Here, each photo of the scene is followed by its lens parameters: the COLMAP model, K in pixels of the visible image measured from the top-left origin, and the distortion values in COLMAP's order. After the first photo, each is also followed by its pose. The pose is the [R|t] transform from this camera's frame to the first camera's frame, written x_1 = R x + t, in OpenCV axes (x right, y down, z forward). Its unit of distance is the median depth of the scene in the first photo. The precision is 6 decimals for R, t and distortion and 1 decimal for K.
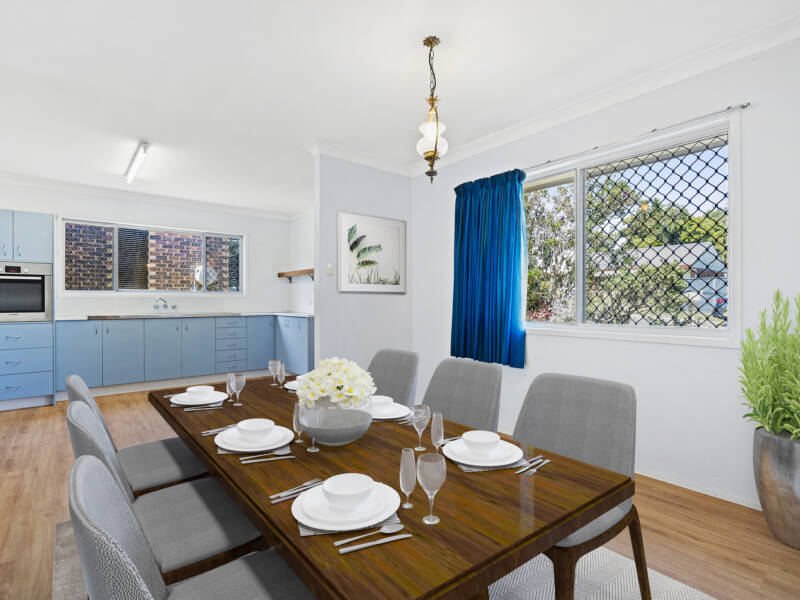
lens RADIAL K [[414.1, 0, 400.5], [0, 414.1, 302.8], [0, 0, 1]] dist [-0.002414, -0.000184]
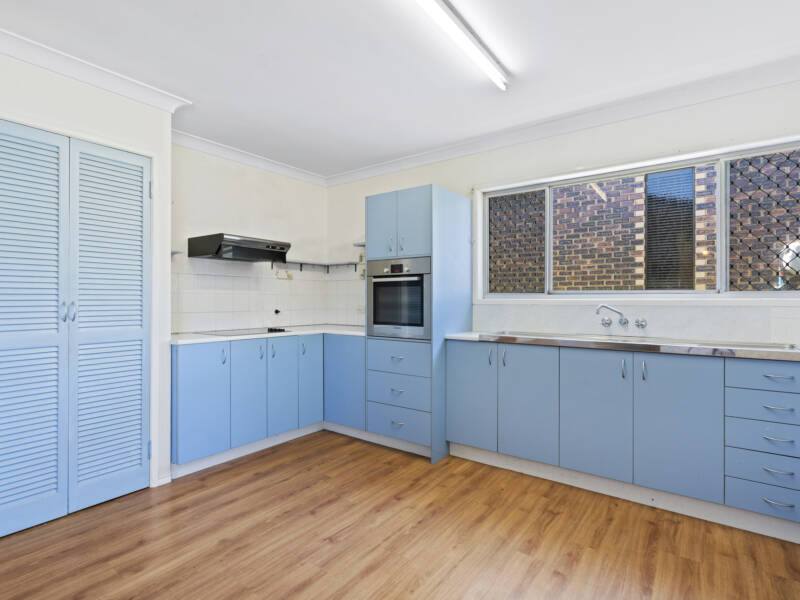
lens RADIAL K [[414.1, 0, 402.3], [0, 414.1, 301.1], [0, 0, 1]] dist [-0.002414, -0.000184]
pose [[0.251514, 0.004044, -0.967845, -0.152199], [-0.005565, 0.999981, 0.002732, -0.017663], [0.967838, 0.004699, 0.251532, 0.620014]]
